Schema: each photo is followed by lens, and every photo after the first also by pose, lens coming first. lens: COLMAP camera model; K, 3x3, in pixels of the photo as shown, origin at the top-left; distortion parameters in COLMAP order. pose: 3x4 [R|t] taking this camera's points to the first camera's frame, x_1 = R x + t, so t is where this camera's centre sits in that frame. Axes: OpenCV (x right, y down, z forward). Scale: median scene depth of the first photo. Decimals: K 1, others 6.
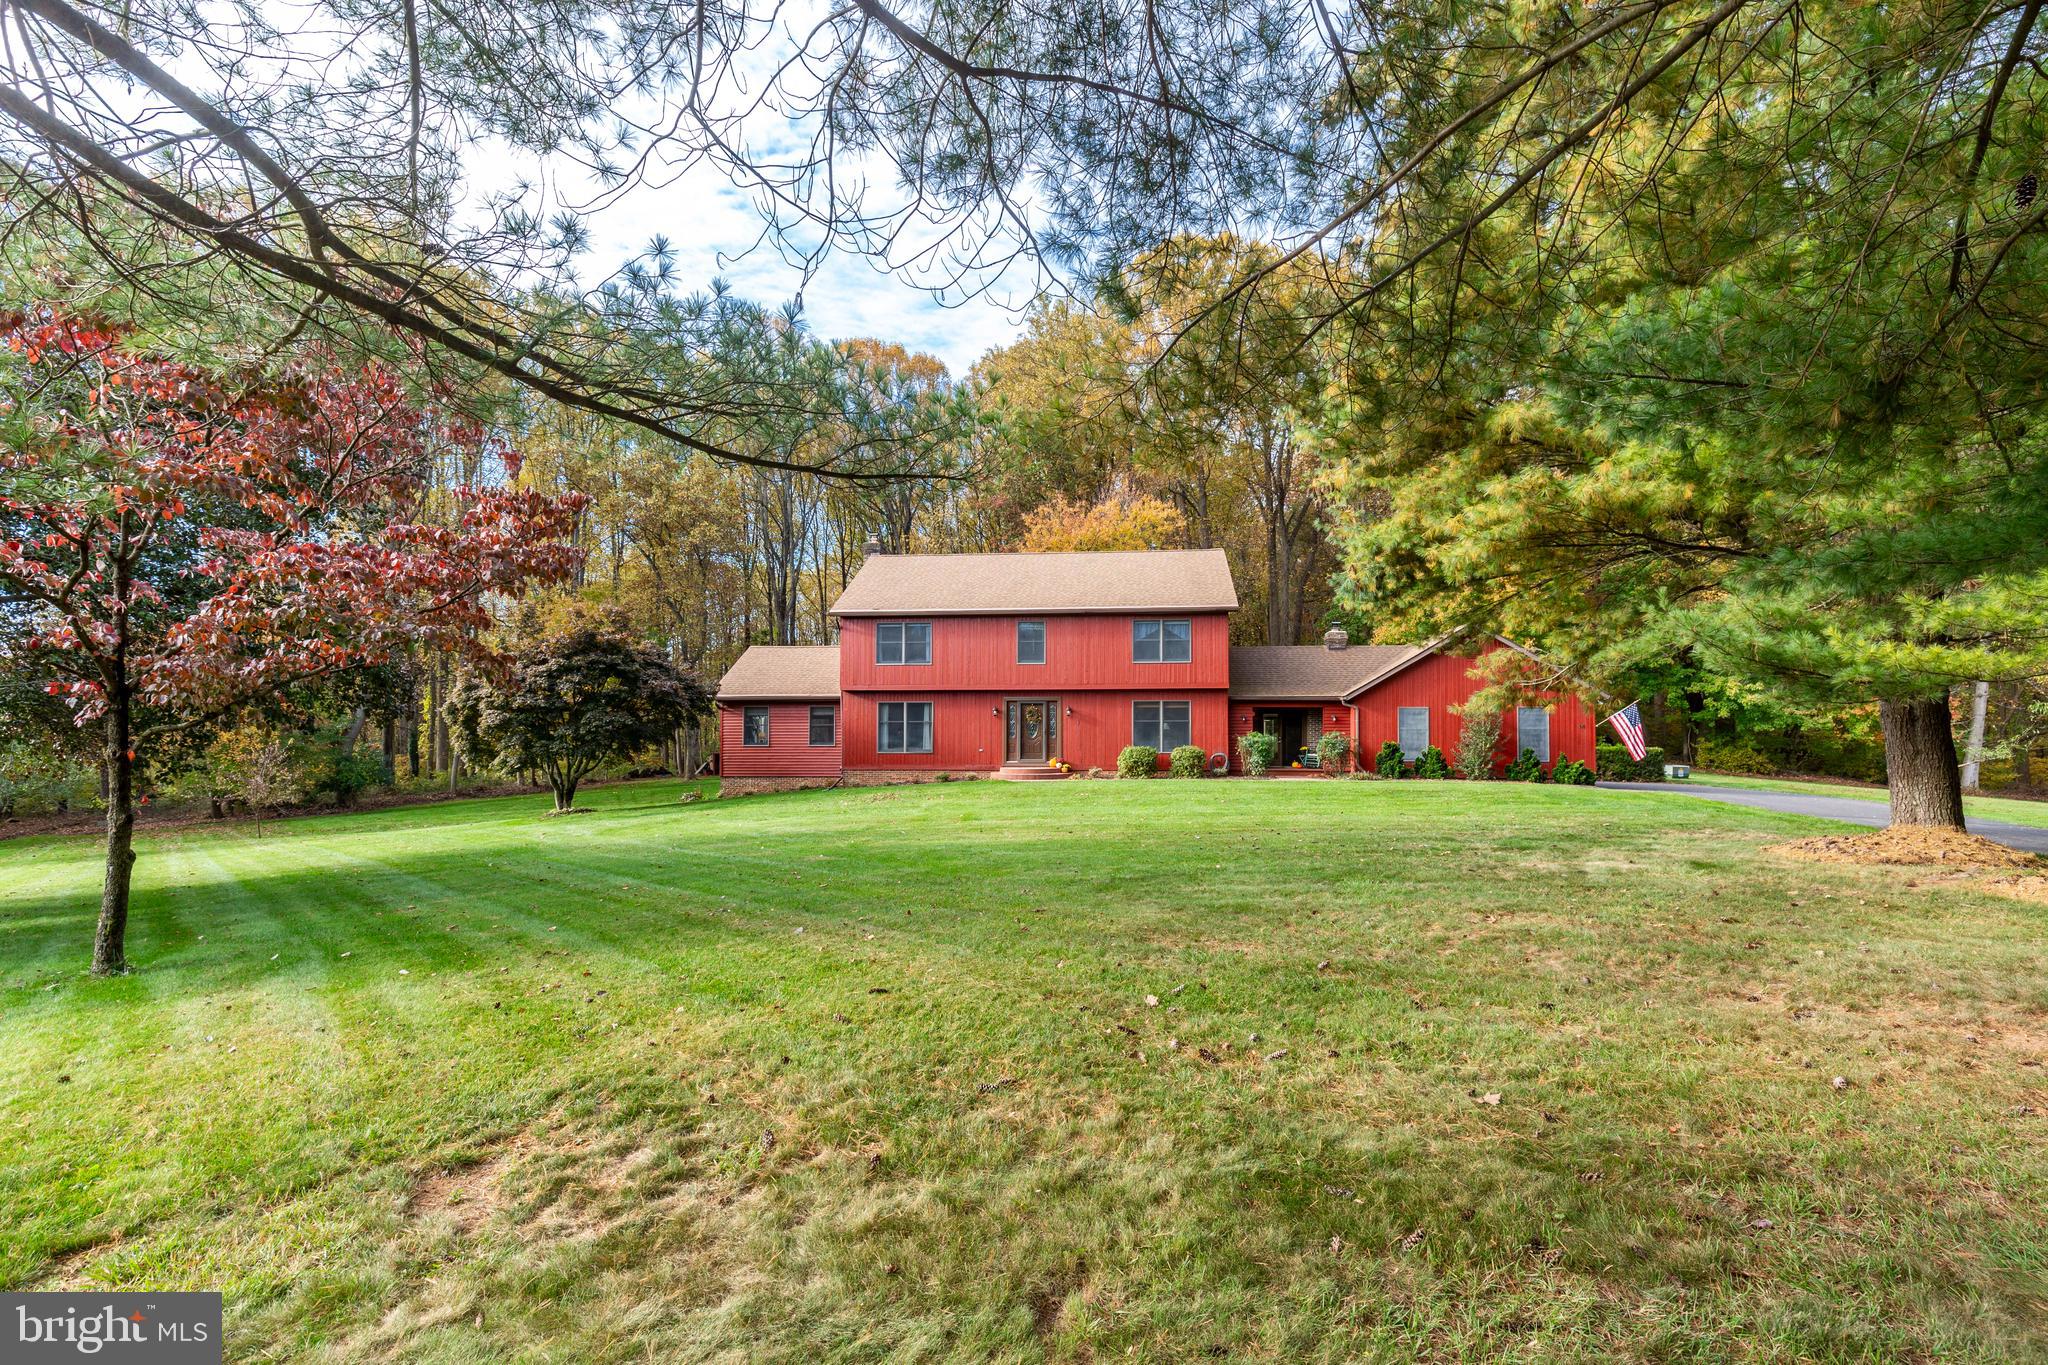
lens RADIAL K [[929.3, 0, 1091.5], [0, 929.3, 650.9], [0, 0, 1]] dist [0.014000, -0.001996]
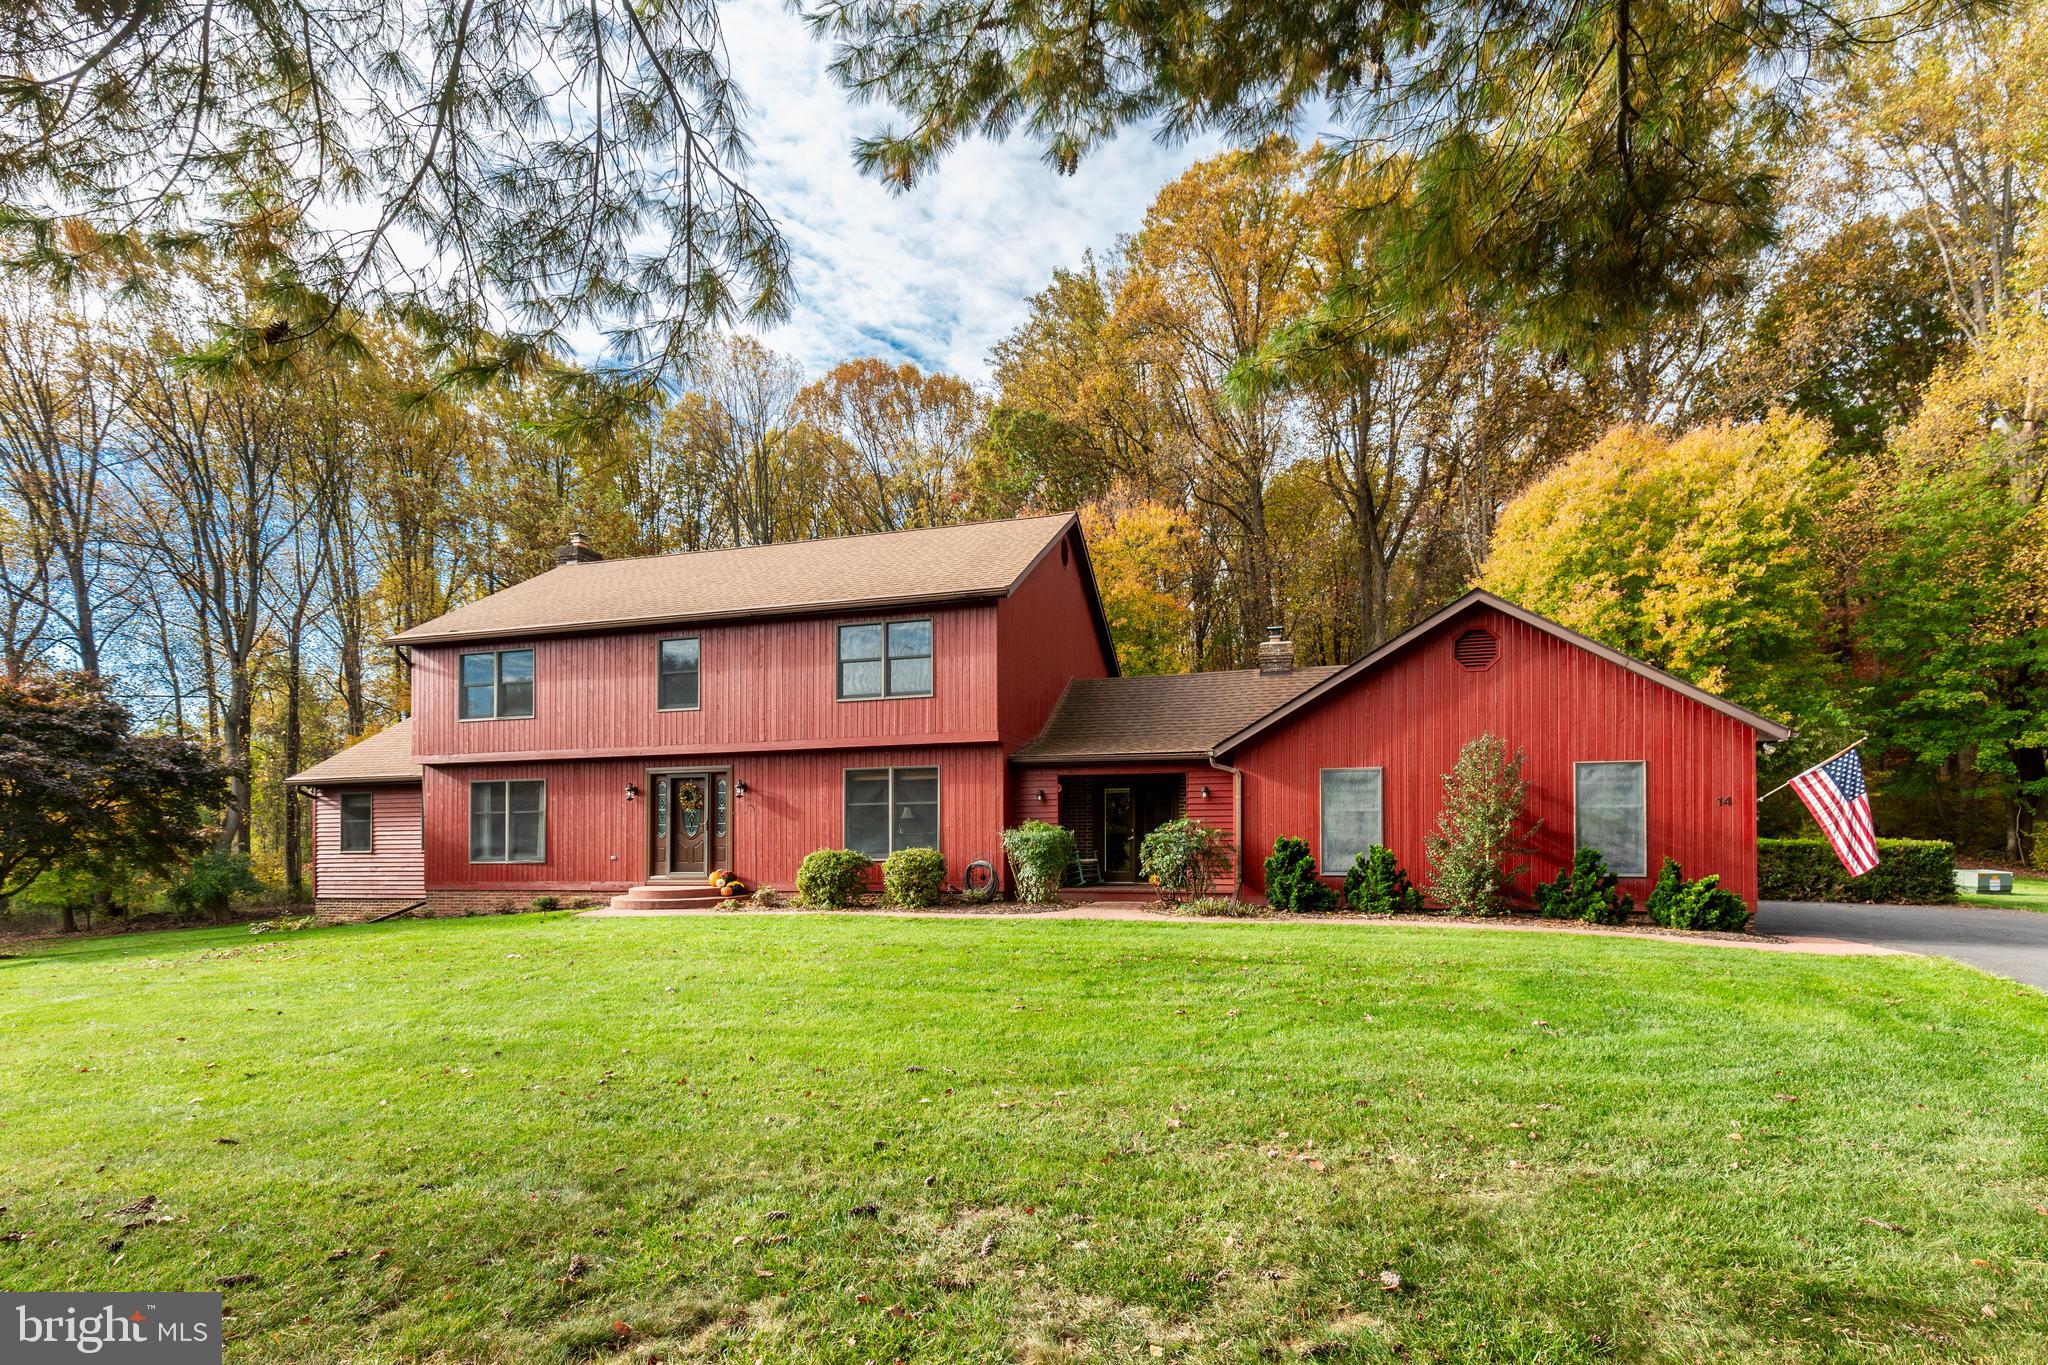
lens RADIAL K [[929.3, 0, 1126.6], [0, 929.3, 788.6], [0, 0, 1]] dist [0.014000, -0.001996]
pose [[0.980341, -0.019237, -0.196371, 0.323500], [0.028824, 0.998522, 0.046080, 0.045069], [0.195194, -0.050834, 0.979446, 0.486385]]
